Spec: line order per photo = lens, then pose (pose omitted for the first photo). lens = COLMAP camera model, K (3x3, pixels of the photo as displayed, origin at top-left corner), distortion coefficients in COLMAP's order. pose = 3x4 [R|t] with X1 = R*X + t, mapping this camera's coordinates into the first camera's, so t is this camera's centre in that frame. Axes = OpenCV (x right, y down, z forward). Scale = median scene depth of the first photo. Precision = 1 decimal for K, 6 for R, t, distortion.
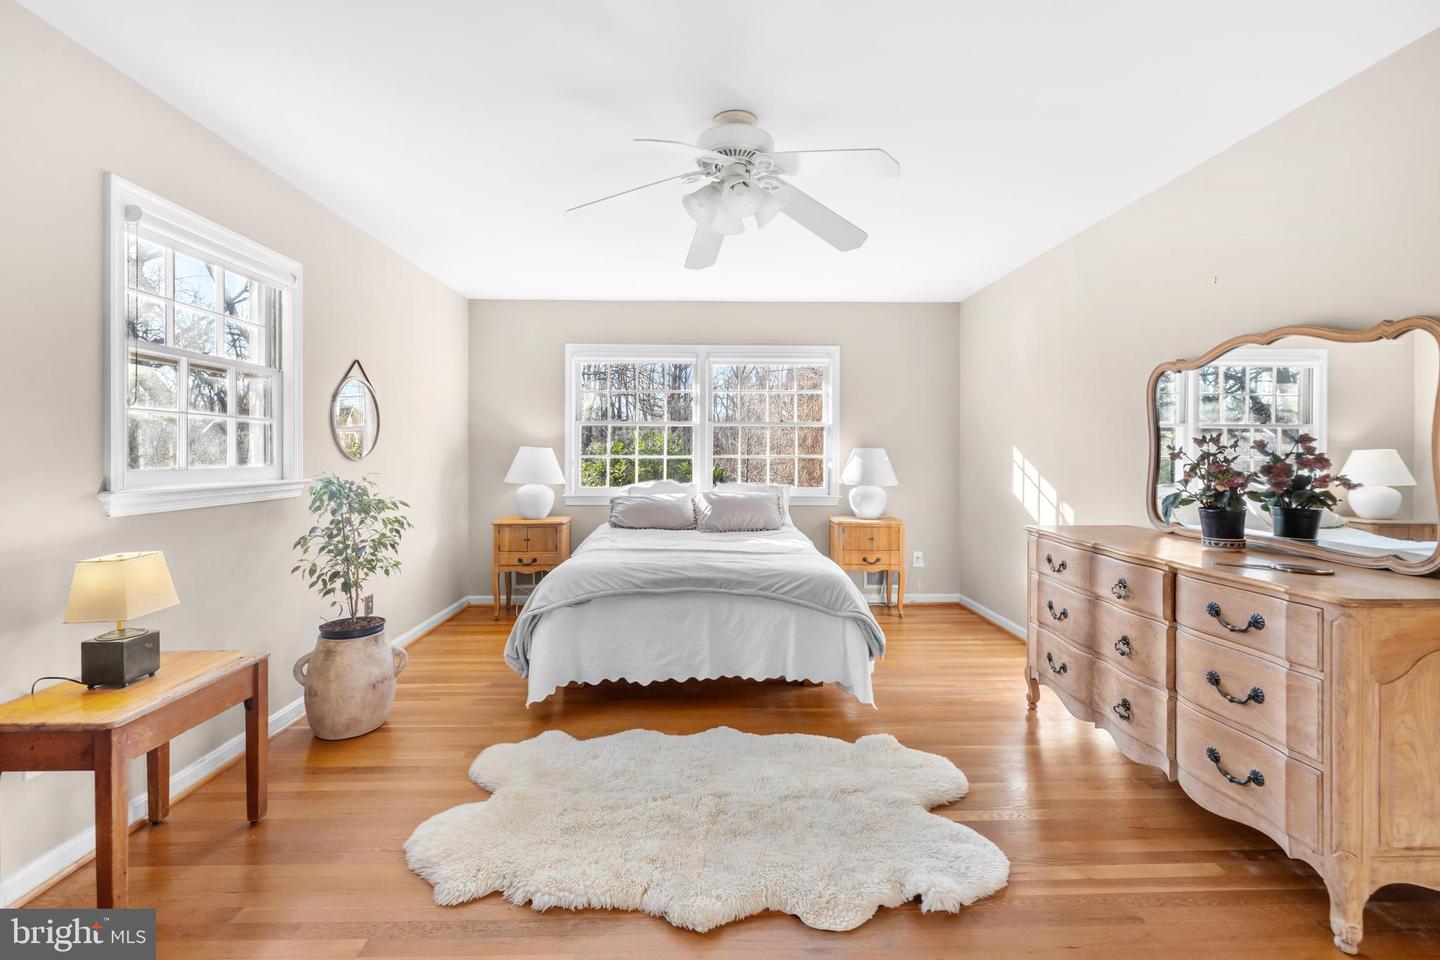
lens RADIAL K [[616.8, 0, 727.6], [0, 616.8, 454.4], [0, 0, 1]] dist [-0.002244, 0.001007]
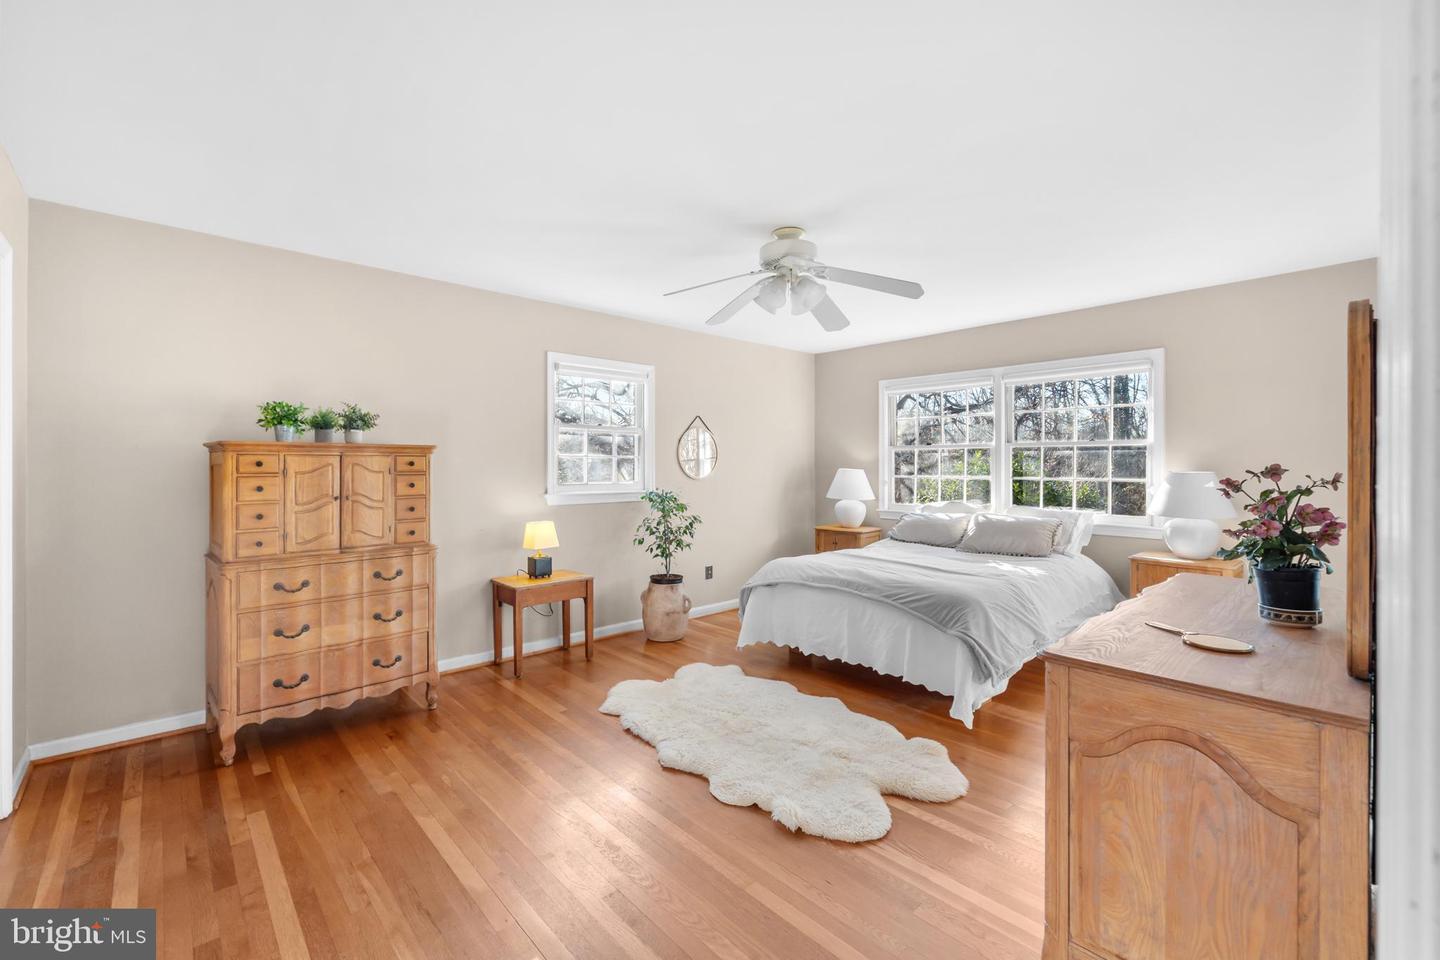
lens RADIAL K [[616.8, 0, 722.5], [0, 616.8, 472.6], [0, 0, 1]] dist [-0.002244, 0.001007]
pose [[0.653277, 0.006904, -0.757087, 0.757113], [-0.001386, 0.999968, 0.007923, -0.024211], [0.757117, -0.004126, 0.653266, 0.011949]]
